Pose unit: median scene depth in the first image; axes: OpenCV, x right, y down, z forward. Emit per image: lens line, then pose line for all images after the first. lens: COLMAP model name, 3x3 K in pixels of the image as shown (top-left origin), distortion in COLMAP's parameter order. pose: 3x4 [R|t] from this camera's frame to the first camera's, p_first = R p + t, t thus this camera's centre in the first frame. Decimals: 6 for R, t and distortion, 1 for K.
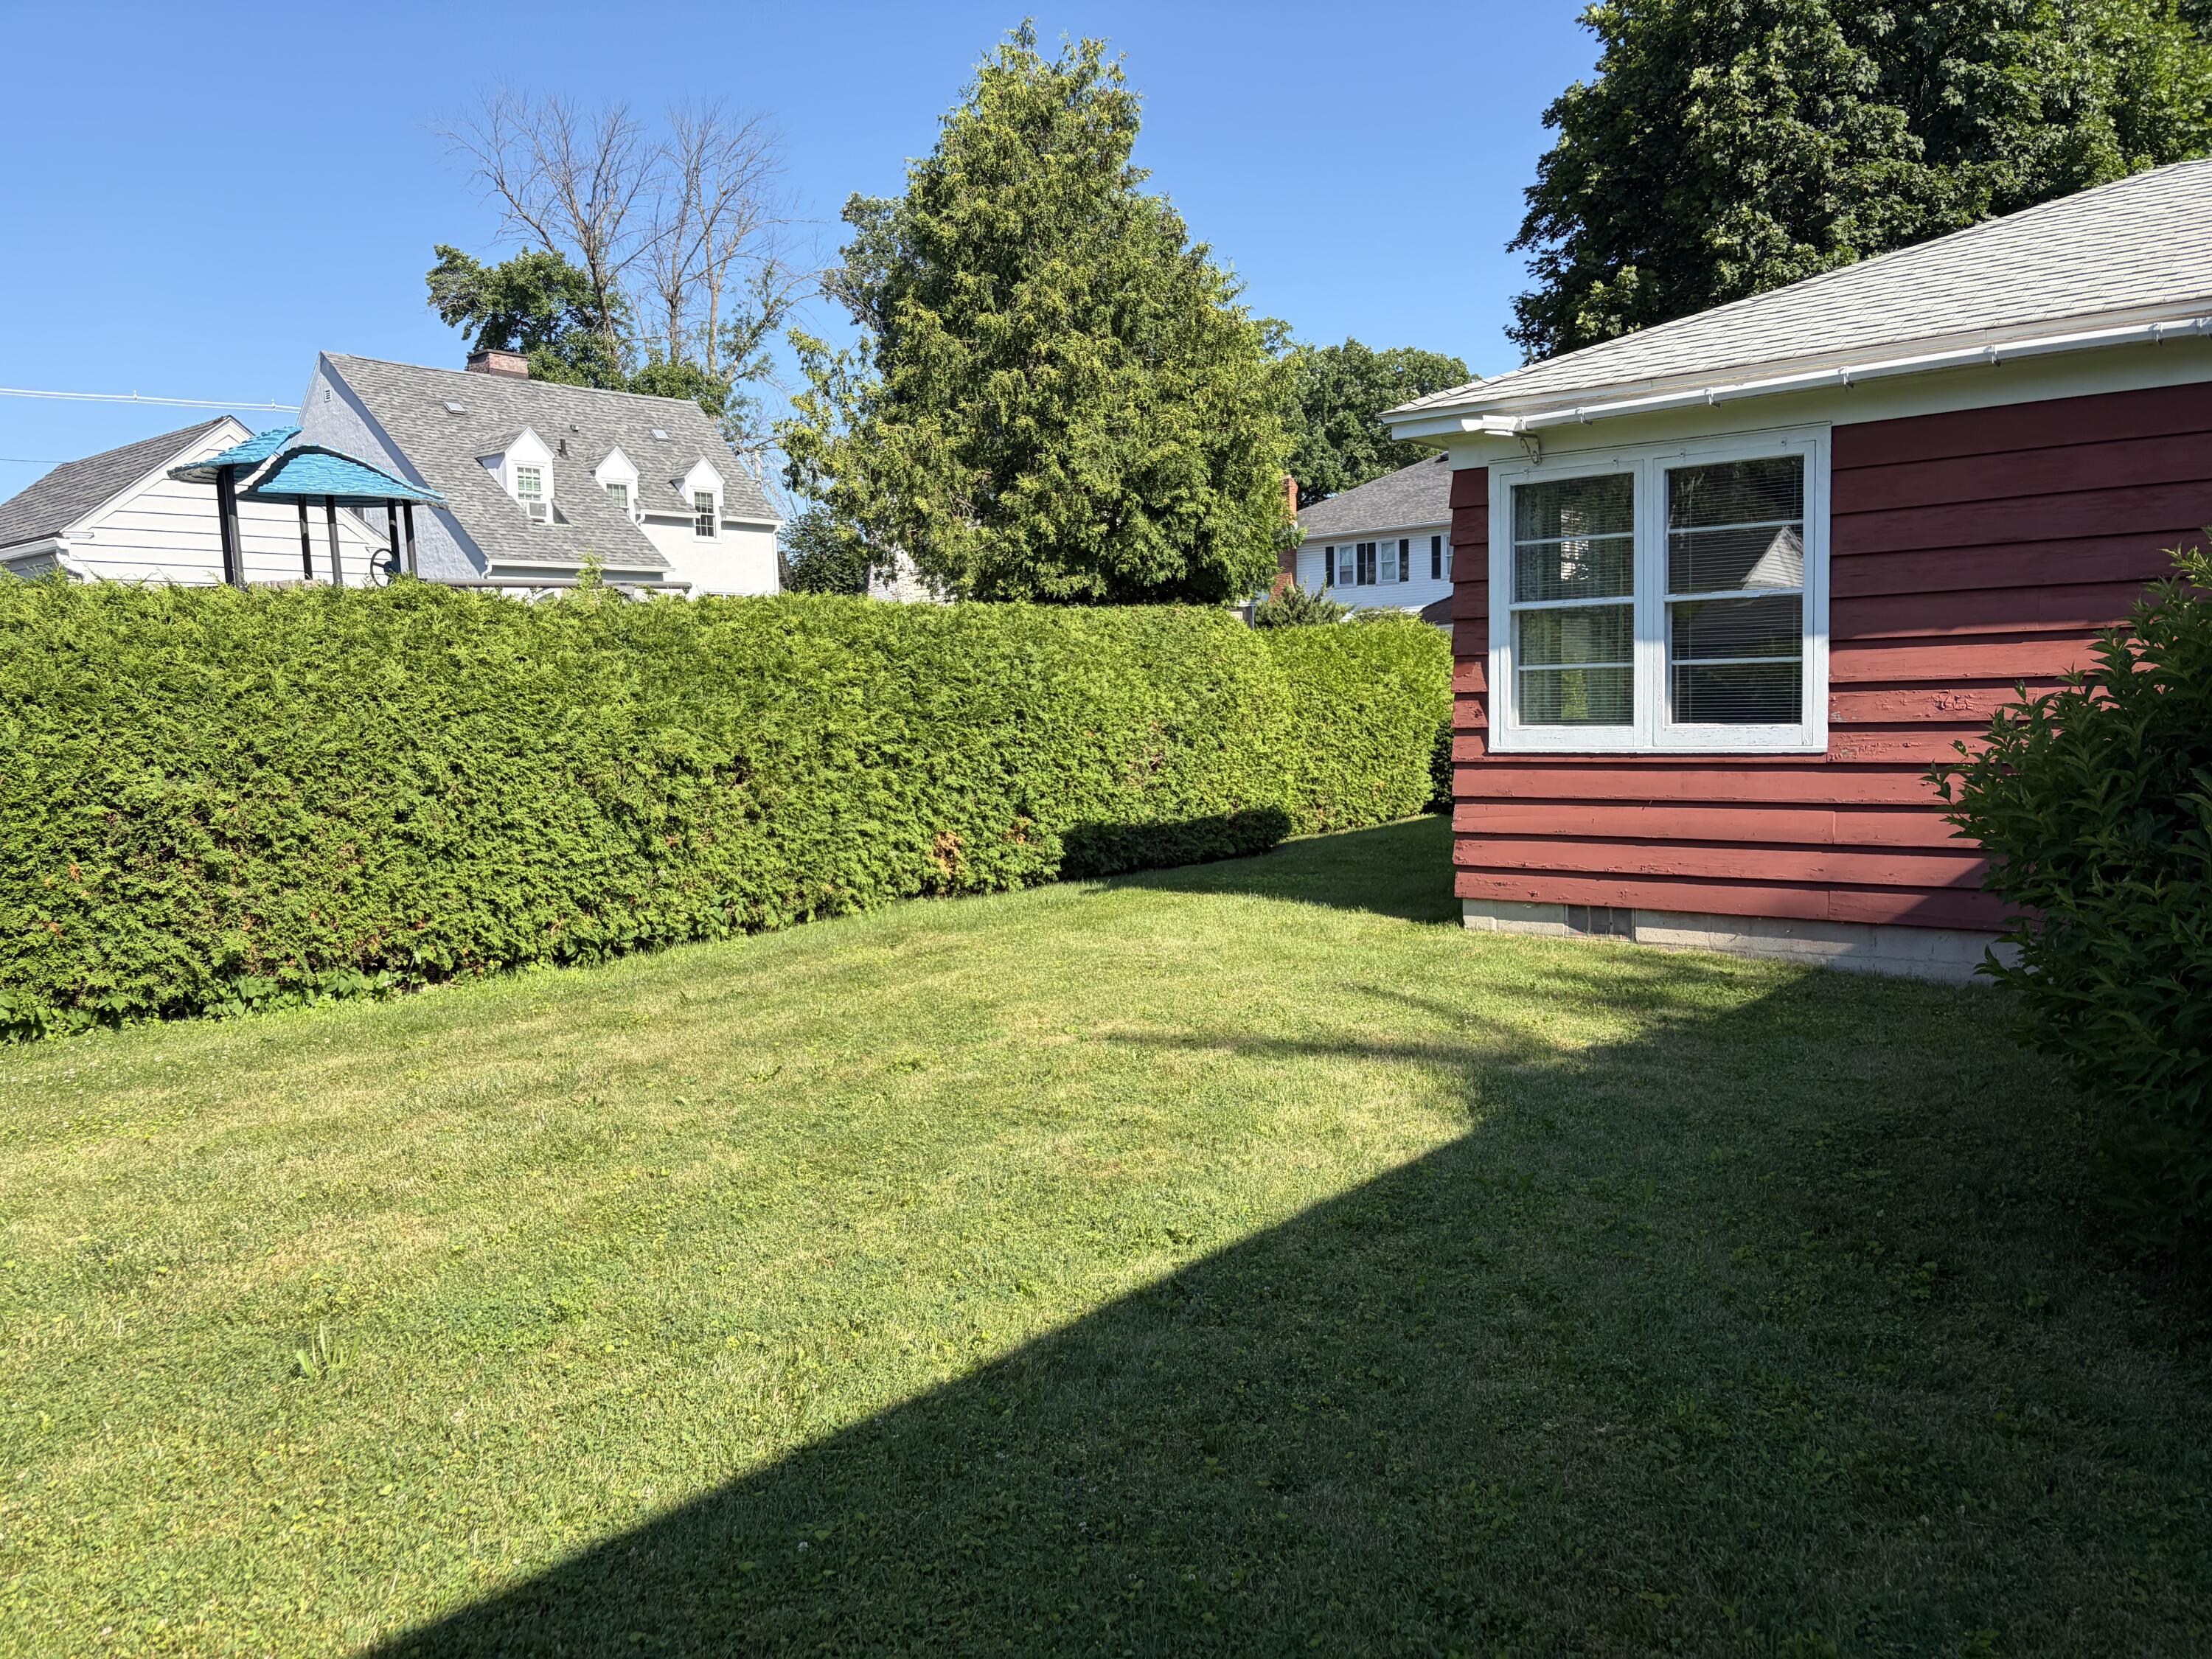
lens RADIAL K [[1680.6, 0, 1113.2], [0, 1680.6, 836.0], [0, 0, 1]] dist [0.049964, -0.056182]
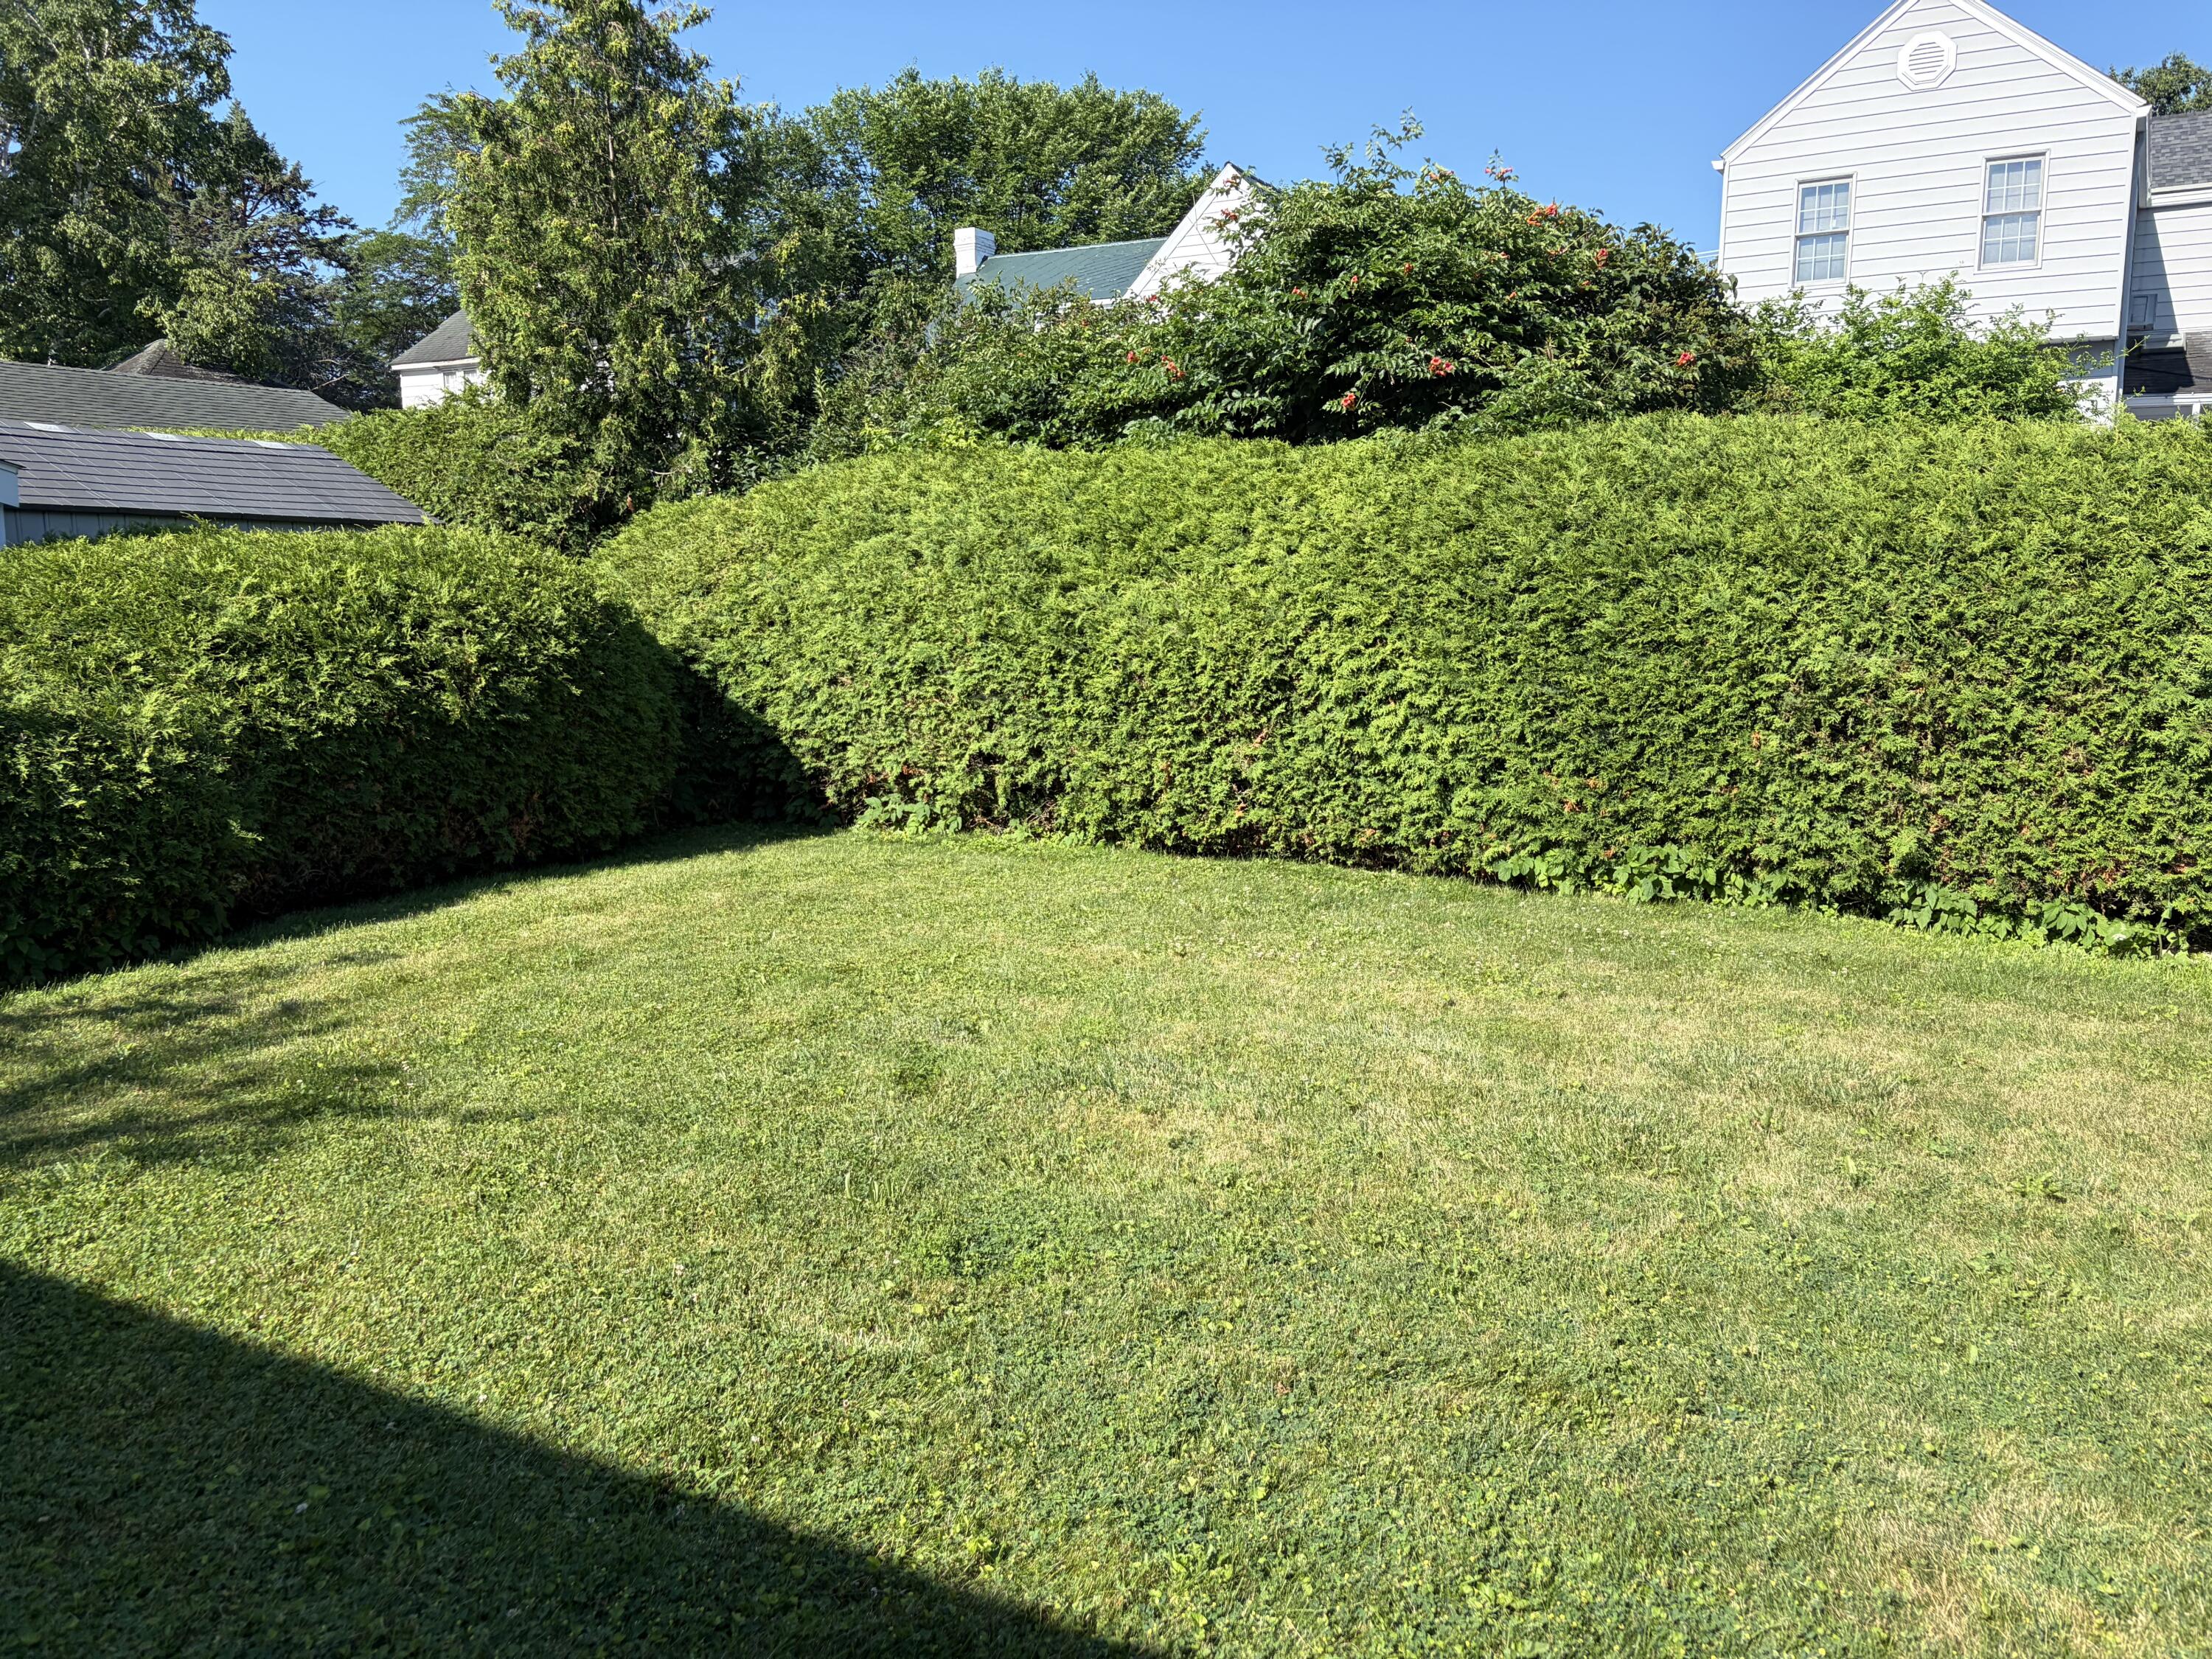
lens RADIAL K [[1680.6, 0, 1112.3], [0, 1680.6, 825.1], [0, 0, 1]] dist [0.049964, -0.056182]
pose [[0.145076, 0.164380, -0.975670, 0.326149], [-0.080589, 0.984789, 0.153934, -0.057118], [0.986133, 0.056297, 0.156117, 0.549350]]
